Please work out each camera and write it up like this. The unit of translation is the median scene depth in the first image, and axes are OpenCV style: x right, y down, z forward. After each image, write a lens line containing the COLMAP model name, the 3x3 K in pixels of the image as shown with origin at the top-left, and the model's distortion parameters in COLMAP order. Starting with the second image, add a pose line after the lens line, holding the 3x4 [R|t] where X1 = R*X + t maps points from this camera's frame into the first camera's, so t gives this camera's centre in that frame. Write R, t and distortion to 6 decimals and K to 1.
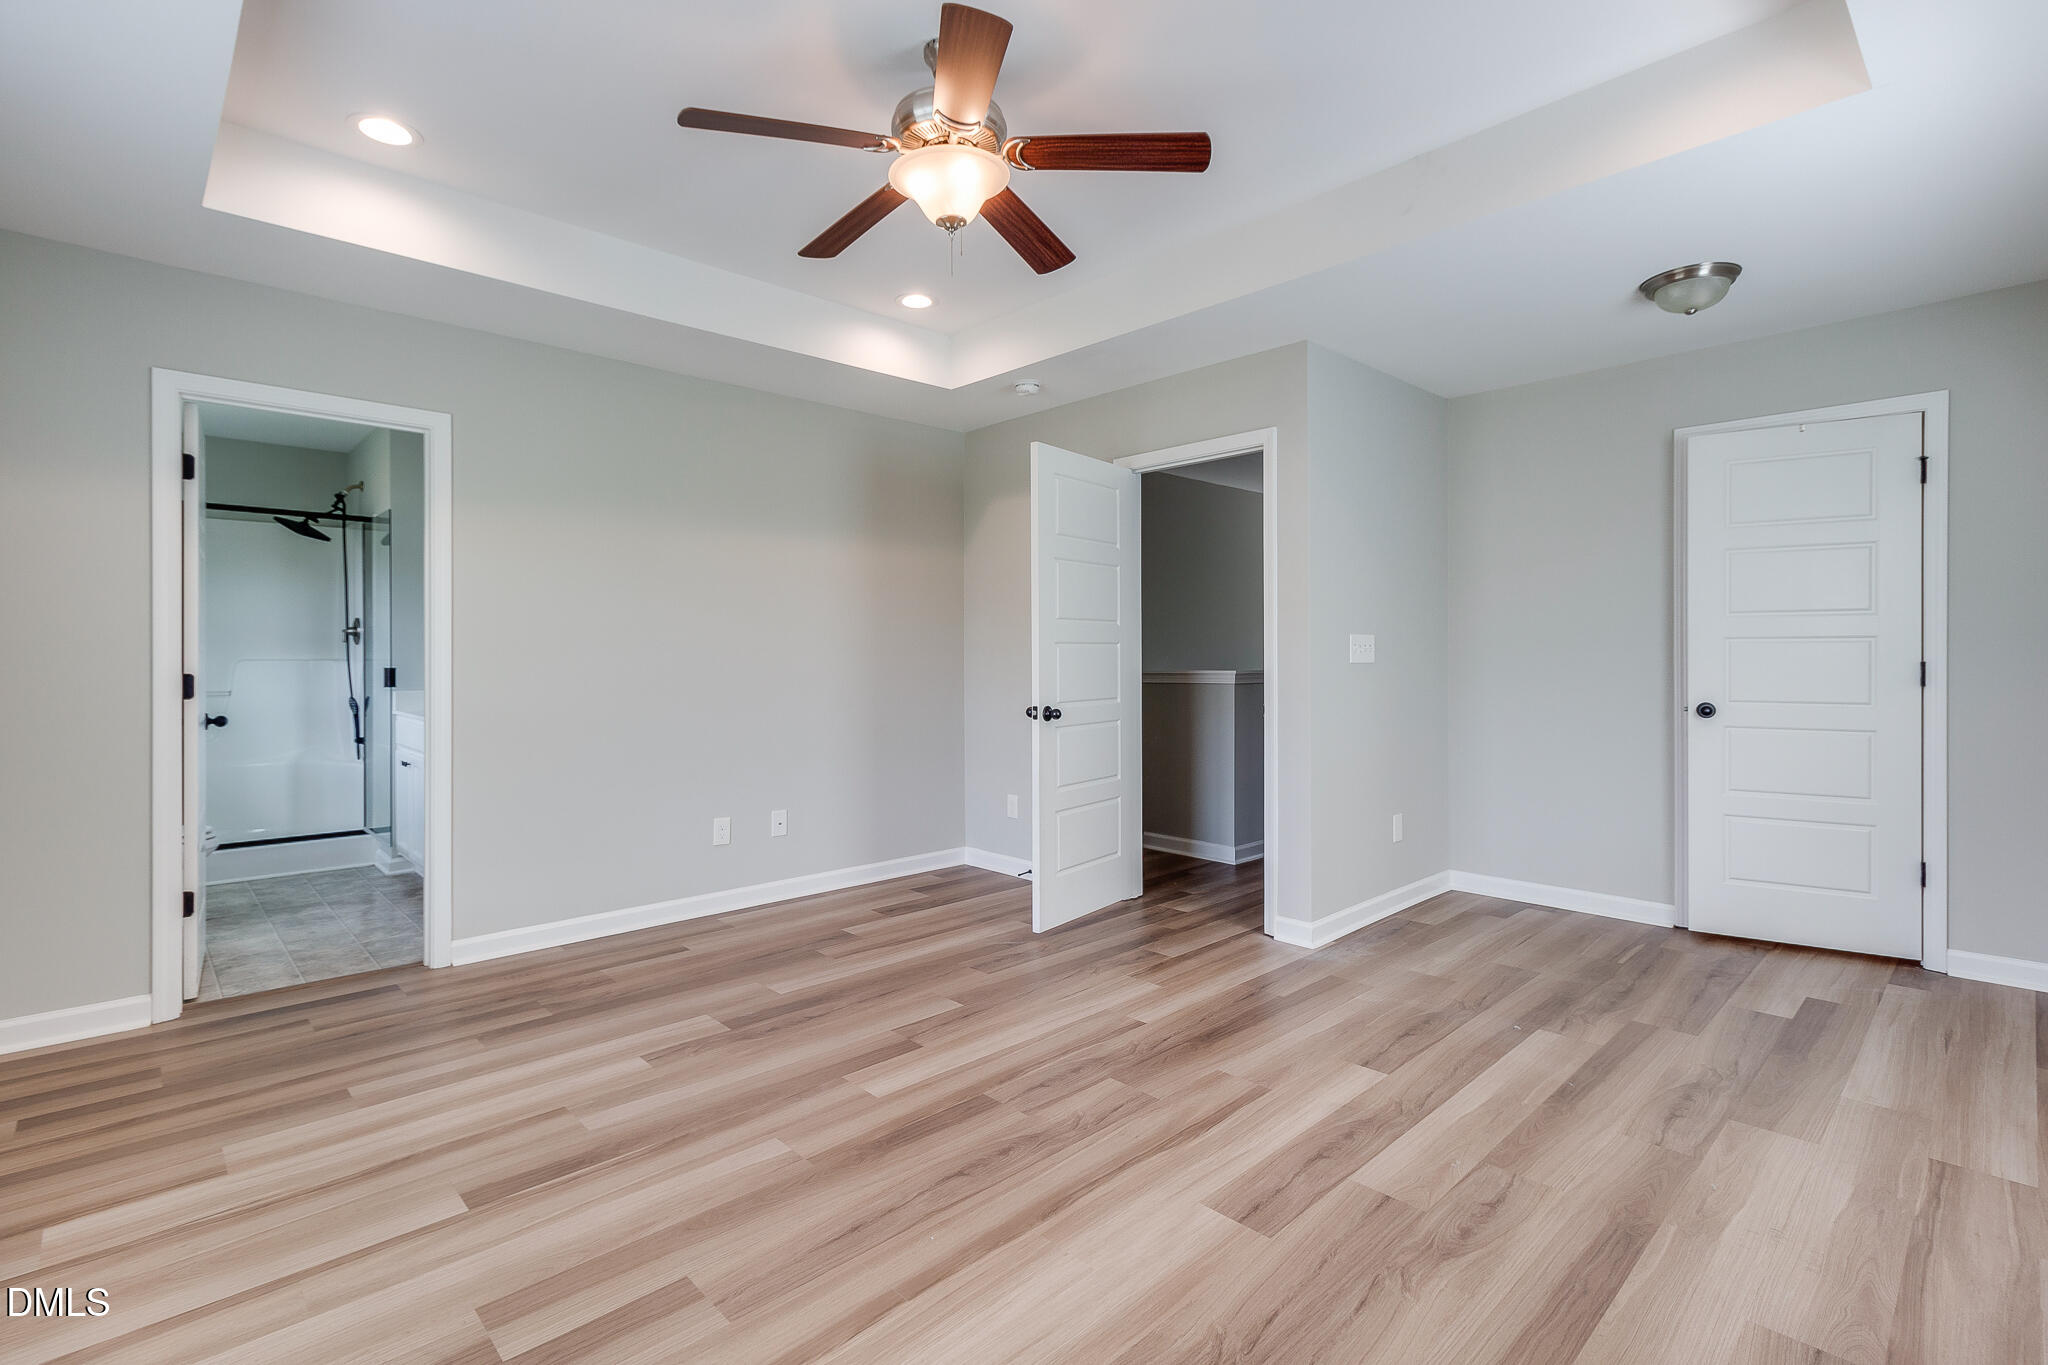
lens RADIAL K [[948.4, 0, 1033.4], [0, 948.4, 652.7], [0, 0, 1]] dist [0.002011, 0.000063]
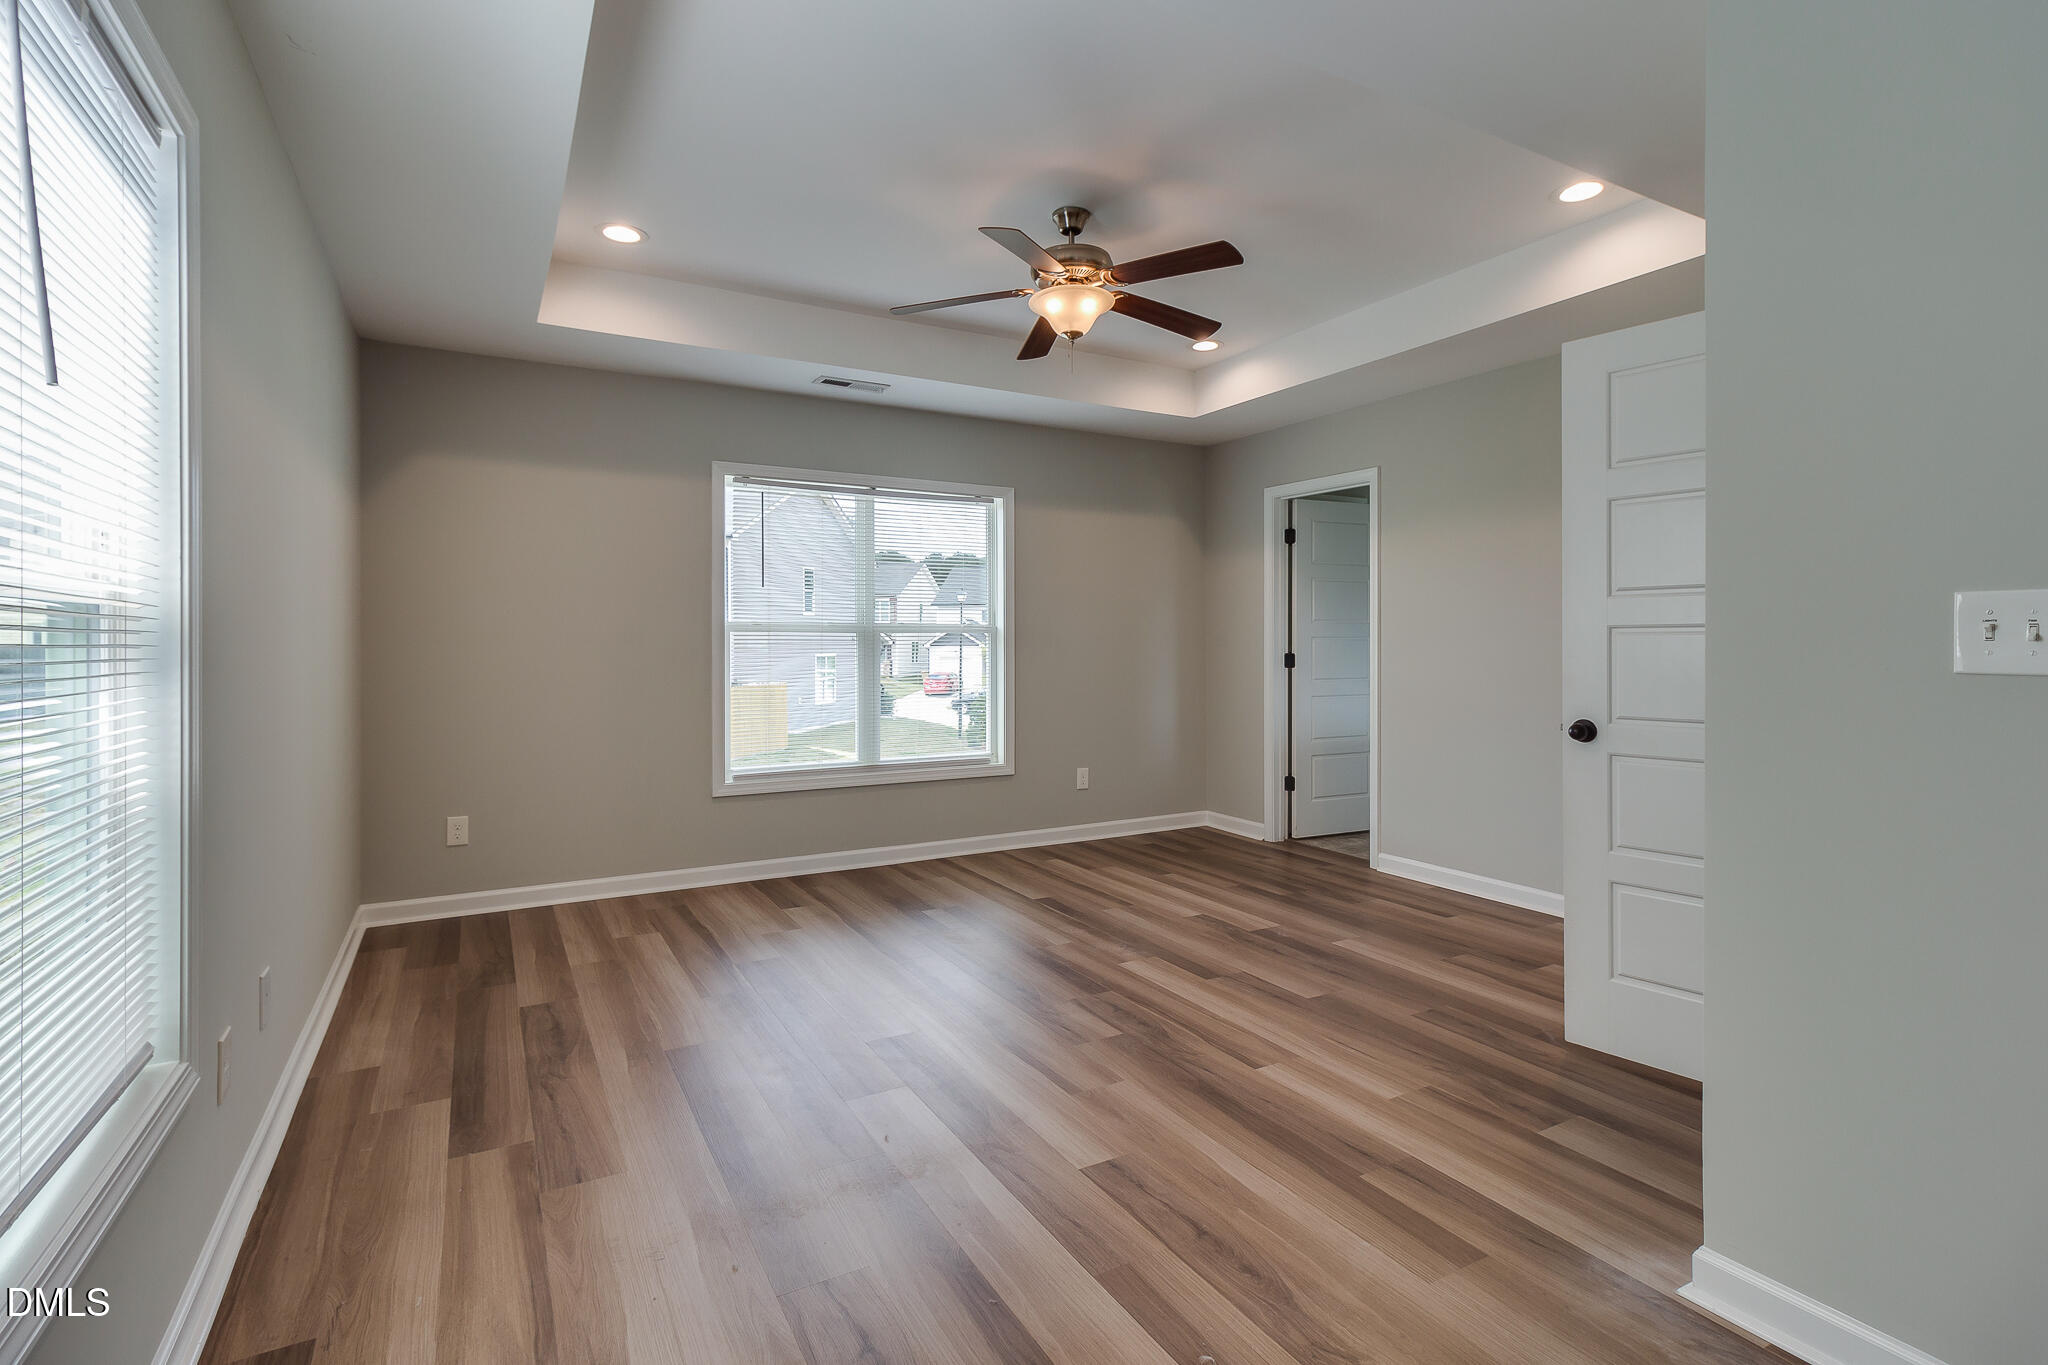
lens RADIAL K [[969.9, 0, 1017.2], [0, 969.9, 644.3], [0, 0, 1]] dist [0.002624, -0.000057]
pose [[-0.255092, 0.005149, -0.966903, 1.120353], [0.003916, 0.999983, 0.004292, -0.004971], [0.966909, -0.002692, -0.255108, 1.099619]]
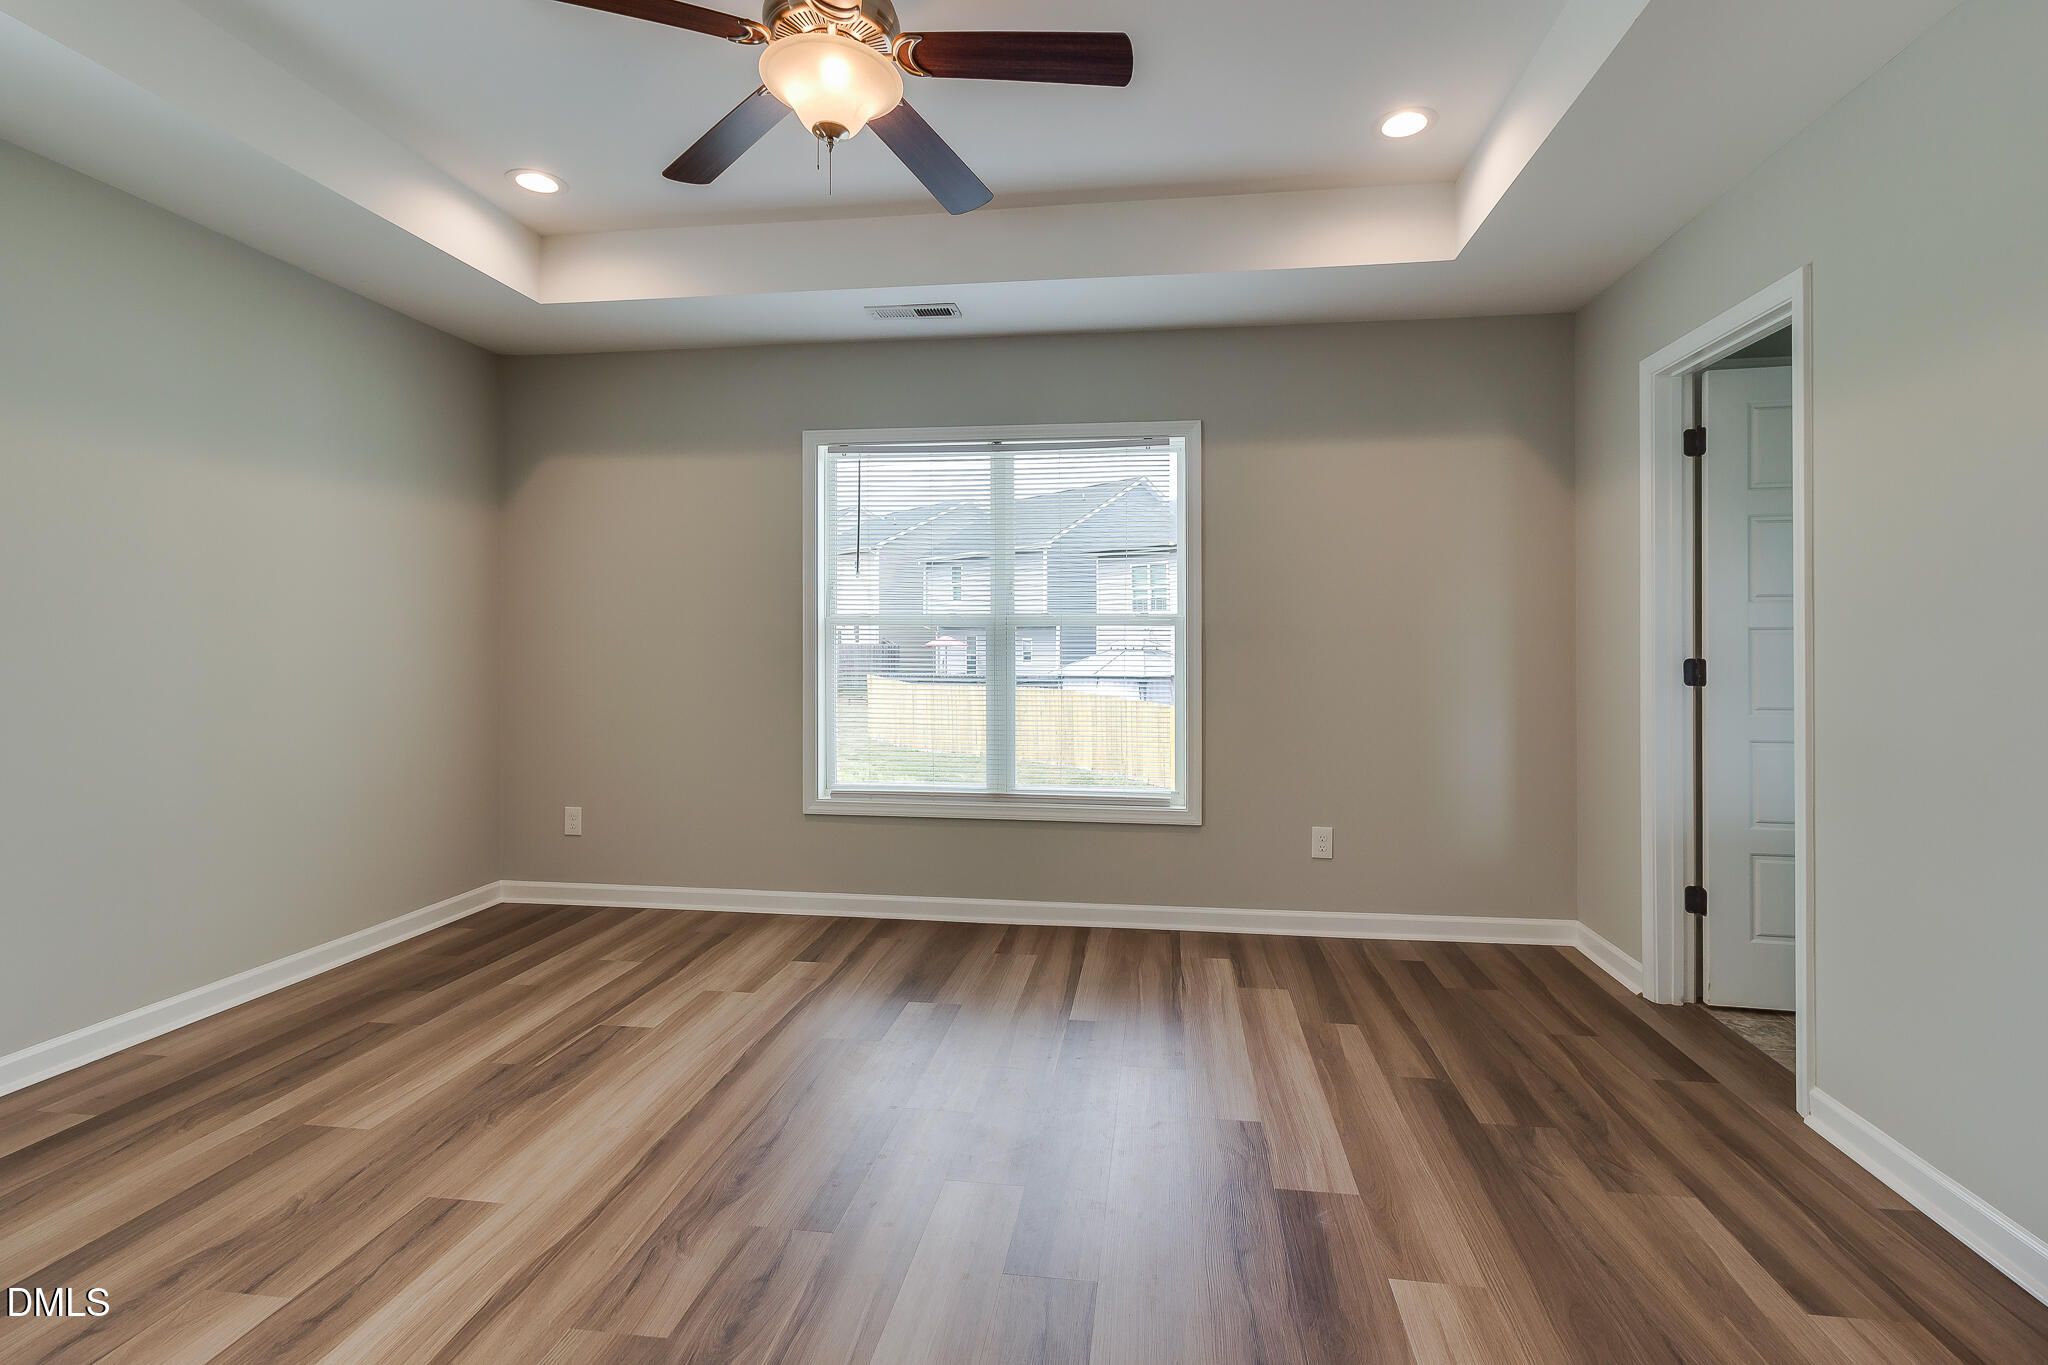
lens RADIAL K [[967.1, 0, 1038.7], [0, 967.1, 634.9], [0, 0, 1]] dist [-0.002634, -0.000231]
pose [[-0.784737, -0.004352, -0.619814, 0.261258], [0.001155, 0.999963, -0.008483, 0.006282], [0.619828, -0.007372, -0.784703, 1.535139]]
